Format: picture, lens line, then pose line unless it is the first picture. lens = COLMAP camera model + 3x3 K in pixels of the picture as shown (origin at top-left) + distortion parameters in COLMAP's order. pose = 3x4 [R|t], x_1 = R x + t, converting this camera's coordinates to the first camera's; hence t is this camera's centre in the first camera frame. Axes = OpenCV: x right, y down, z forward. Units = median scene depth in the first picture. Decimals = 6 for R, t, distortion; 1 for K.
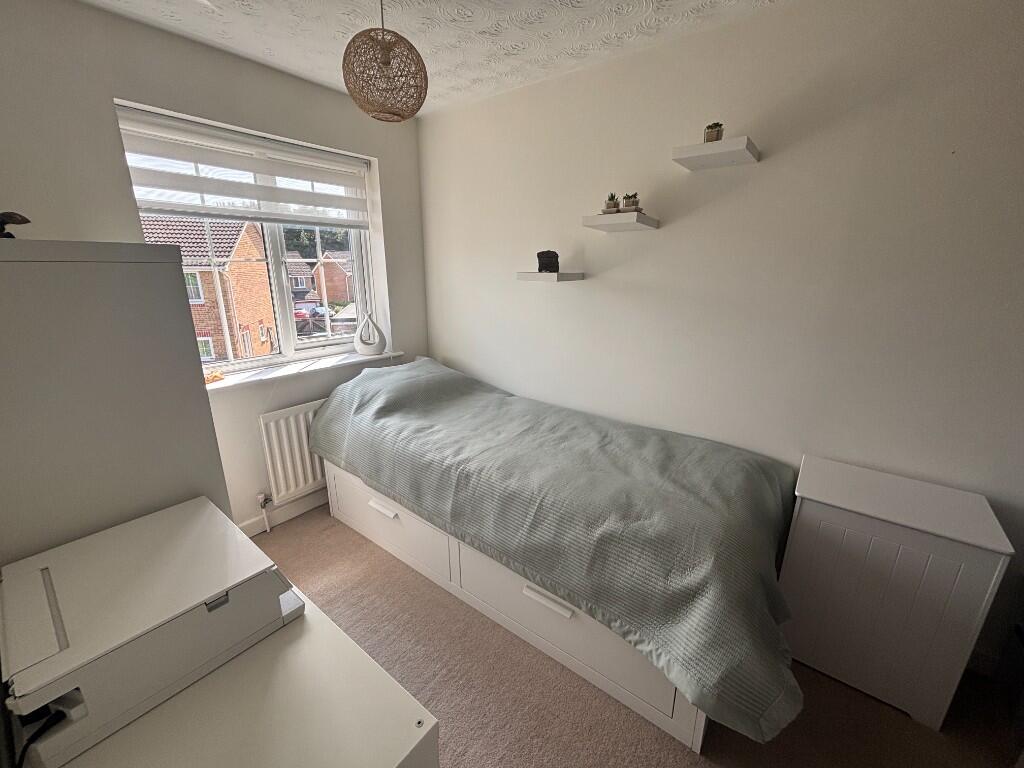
lens RADIAL K [[412.0, 0, 512.0], [0, 412.0, 384.0], [0, 0, 1]] dist [-0.000892, 0.000206]
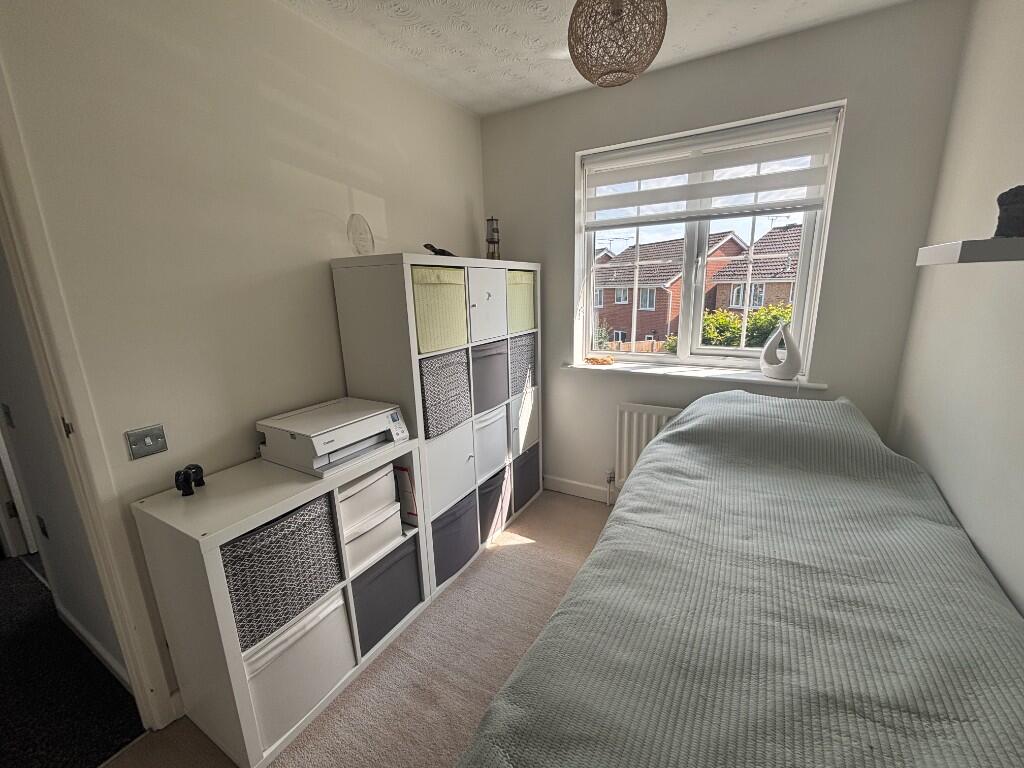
lens RADIAL K [[412.0, 0, 512.0], [0, 412.0, 384.0], [0, 0, 1]] dist [-0.000892, 0.000206]
pose [[0.140963, 0.220641, -0.965115, 0.412322], [-0.245947, 0.952093, 0.181741, -0.101954], [0.958979, 0.211748, 0.188475, 0.516845]]
